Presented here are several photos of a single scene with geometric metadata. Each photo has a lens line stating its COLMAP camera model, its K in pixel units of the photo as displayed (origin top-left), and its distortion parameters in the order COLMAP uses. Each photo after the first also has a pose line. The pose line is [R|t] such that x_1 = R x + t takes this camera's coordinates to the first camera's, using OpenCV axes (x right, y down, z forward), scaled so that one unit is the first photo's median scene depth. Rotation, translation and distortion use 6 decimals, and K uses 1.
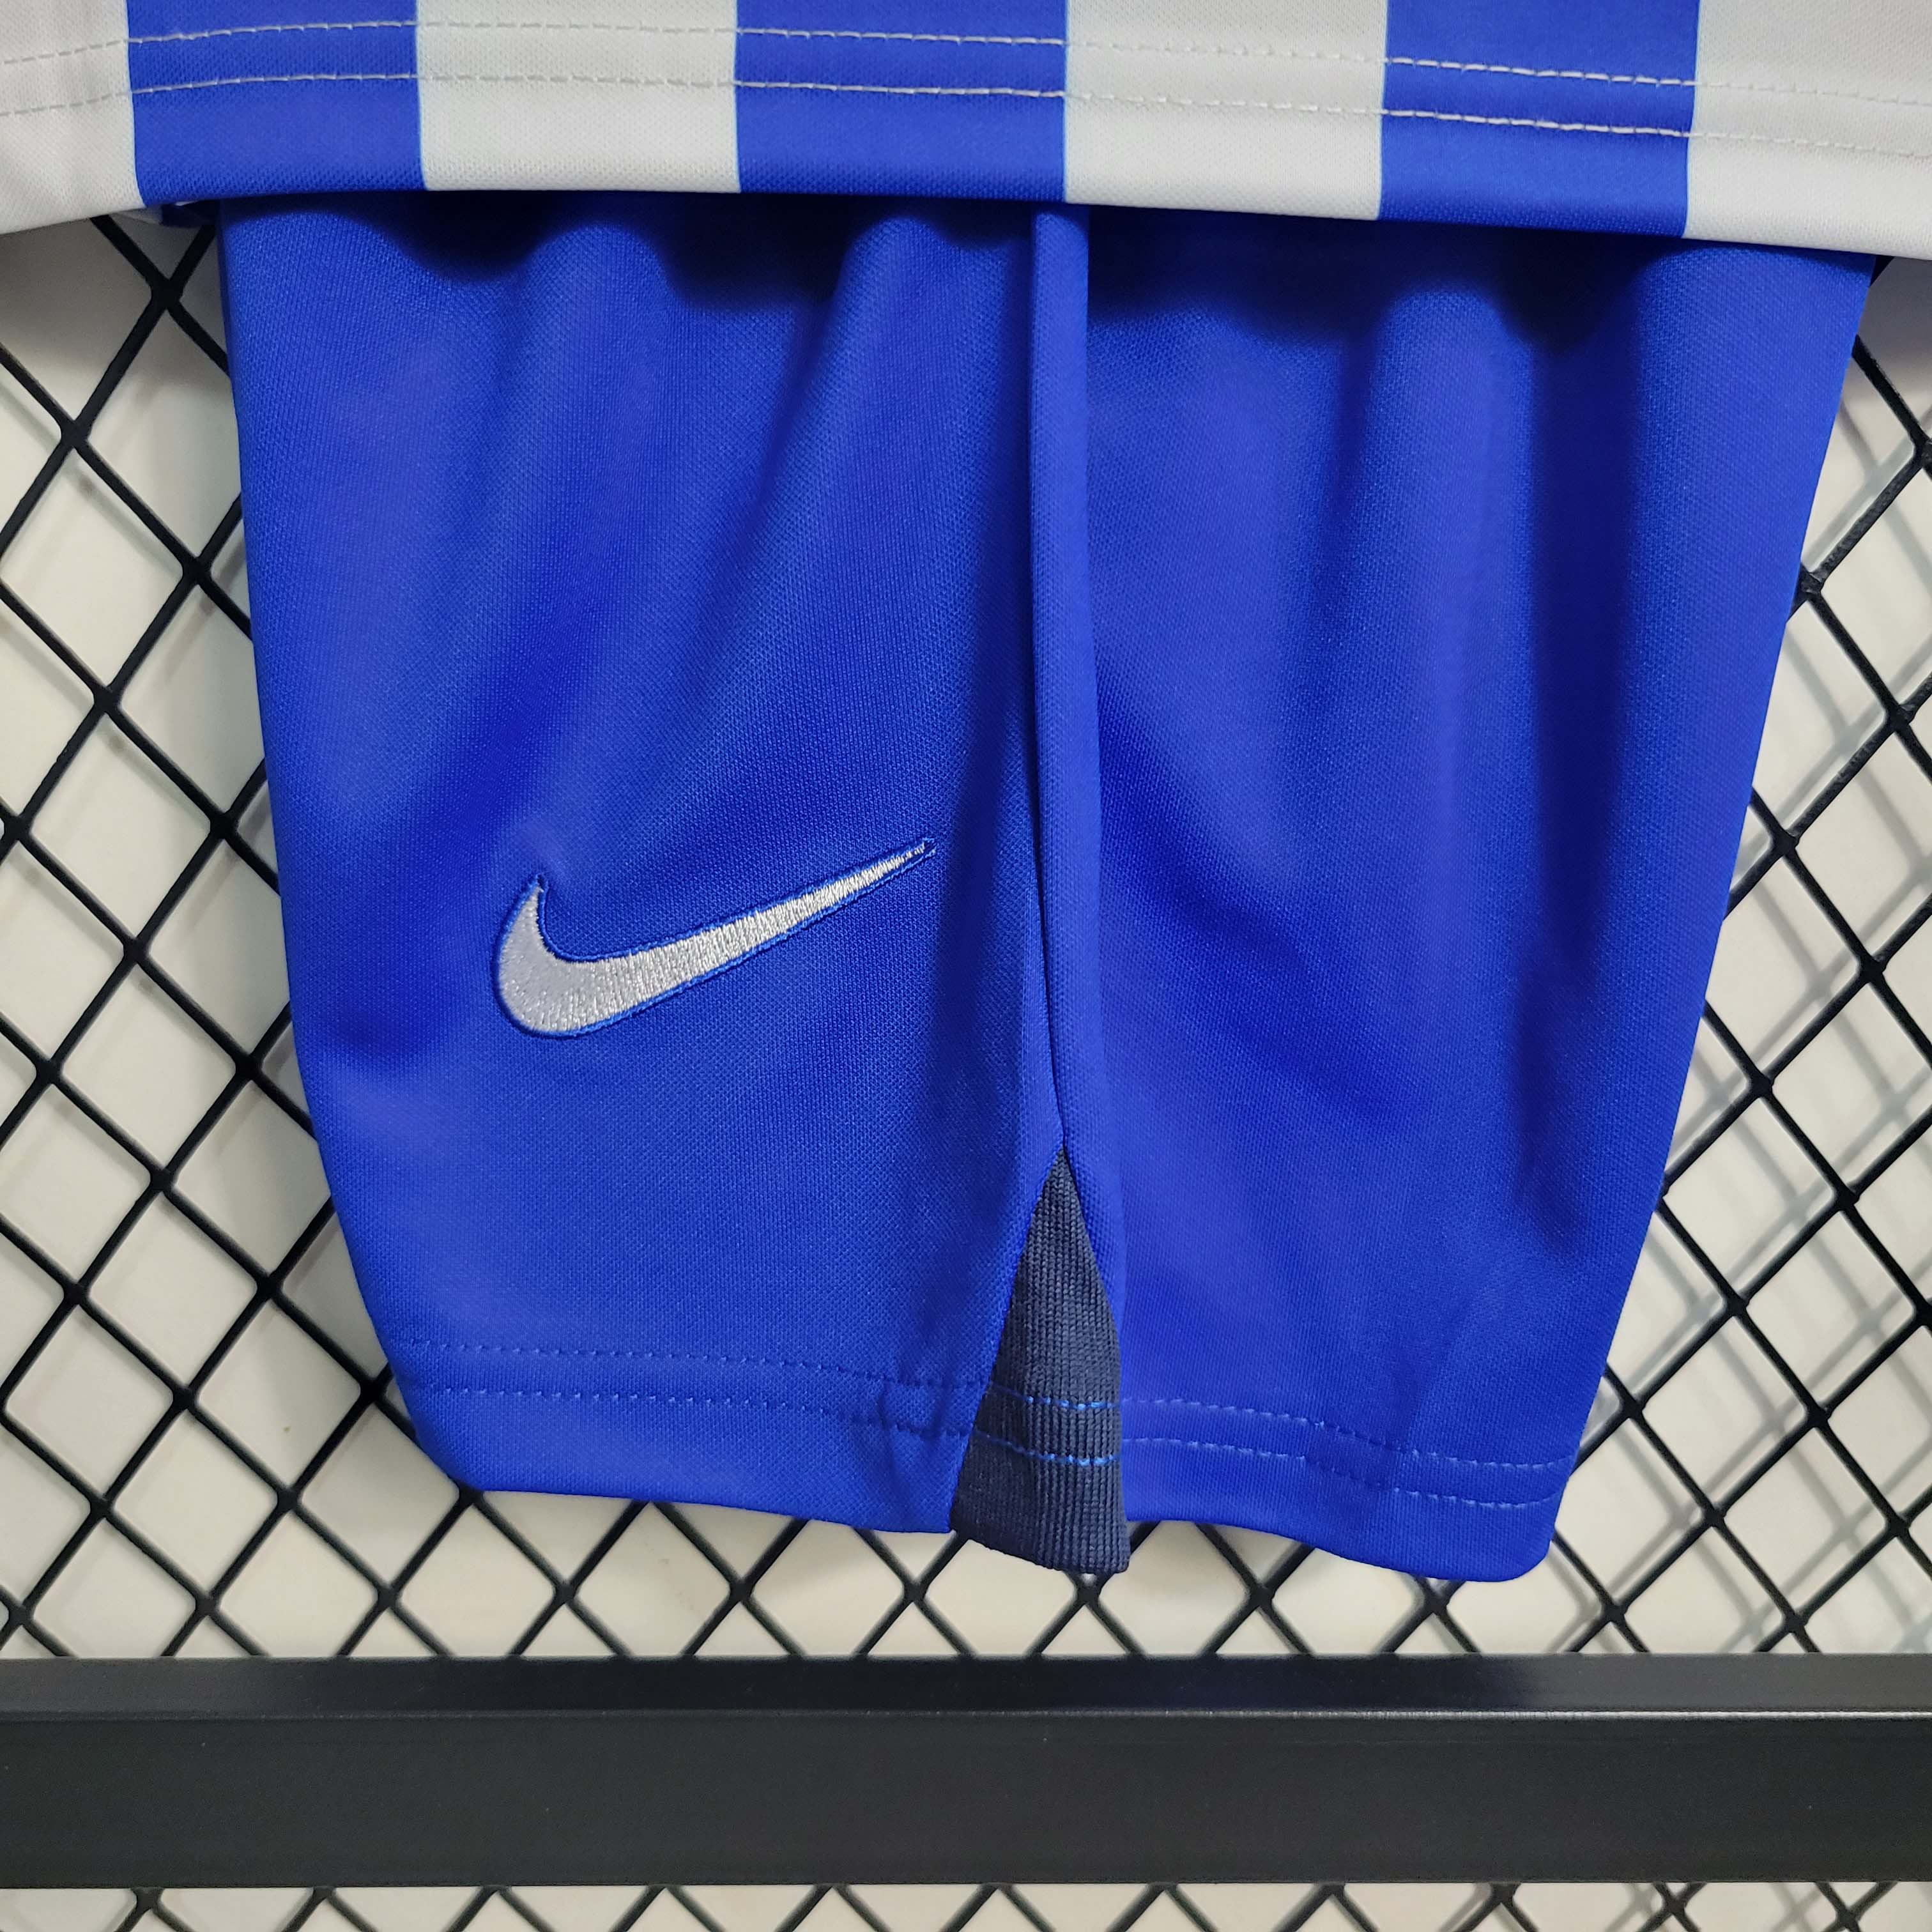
lens RADIAL K [[2116.2, 0, 966.0], [0, 2116.2, 966.0], [0, 0, 1]] dist [-0.004336, -0.014736]
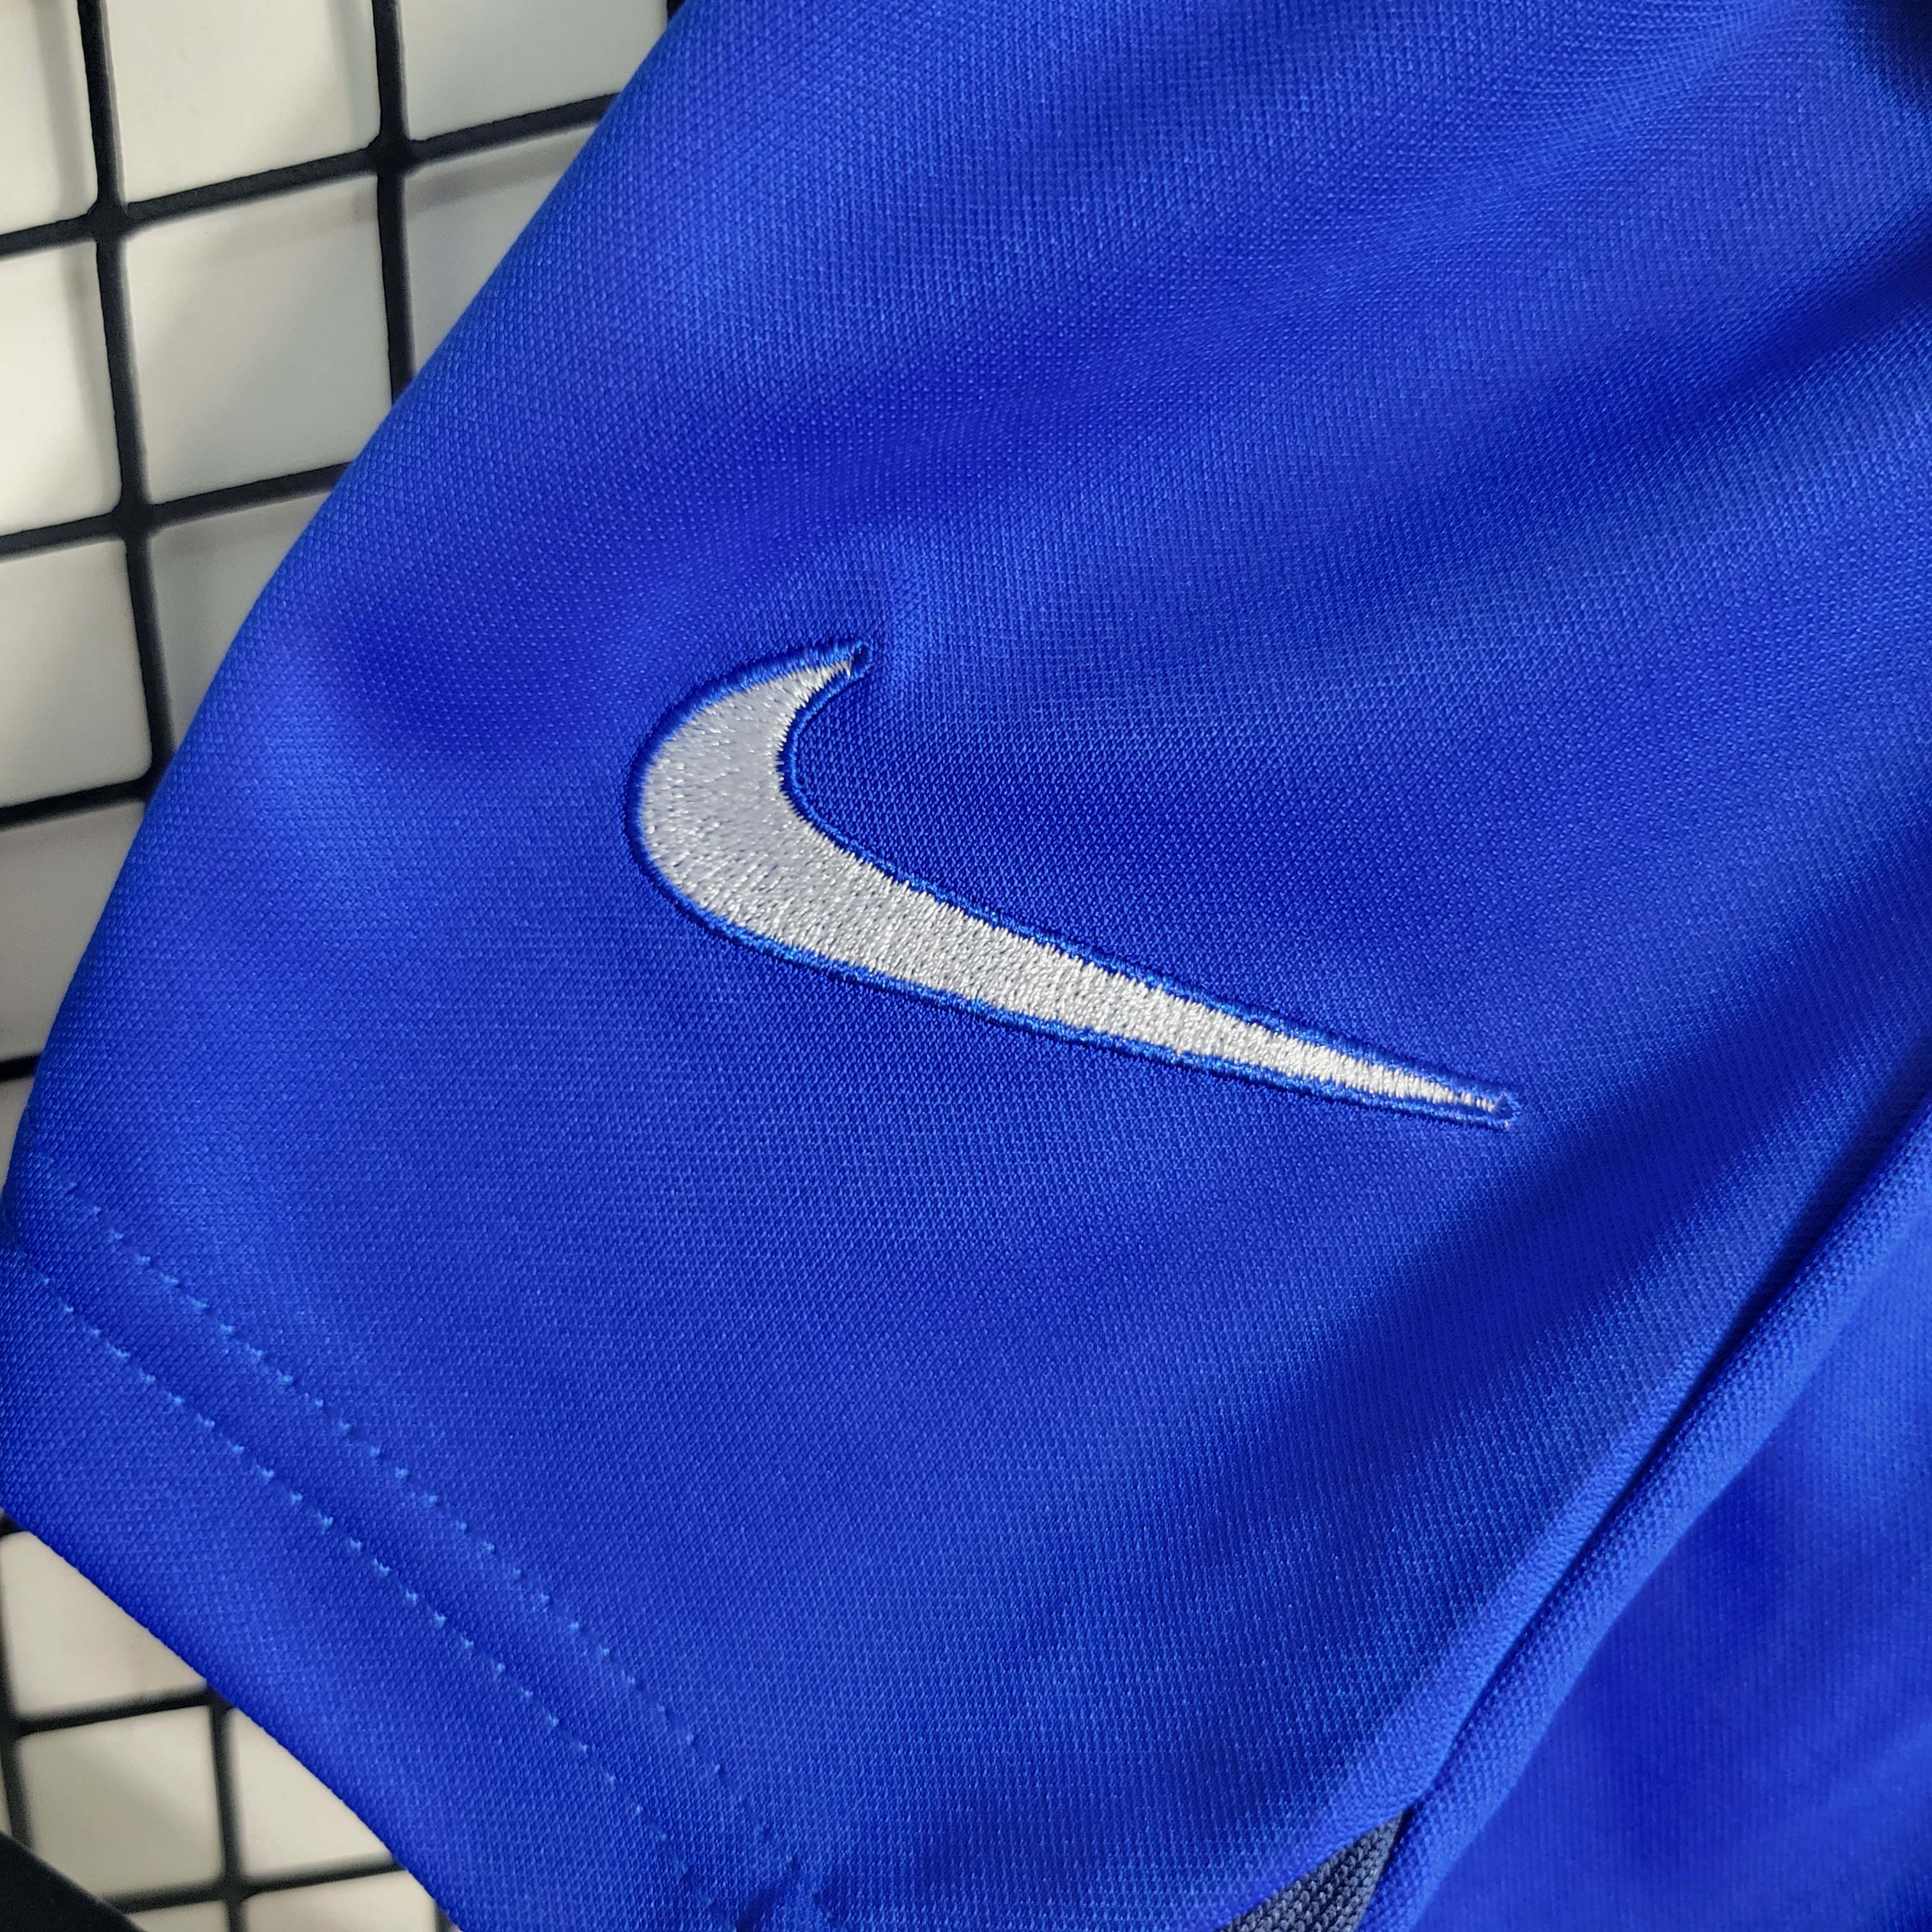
lens RADIAL K [[2116.2, 0, 966.0], [0, 2116.2, 966.0], [0, 0, 1]] dist [-0.004336, -0.014736]
pose [[0.760183, 0.634341, 0.140478, -0.205970], [-0.638344, 0.769483, -0.020337, 0.011212], [-0.120996, -0.074213, 0.989875, 0.485135]]
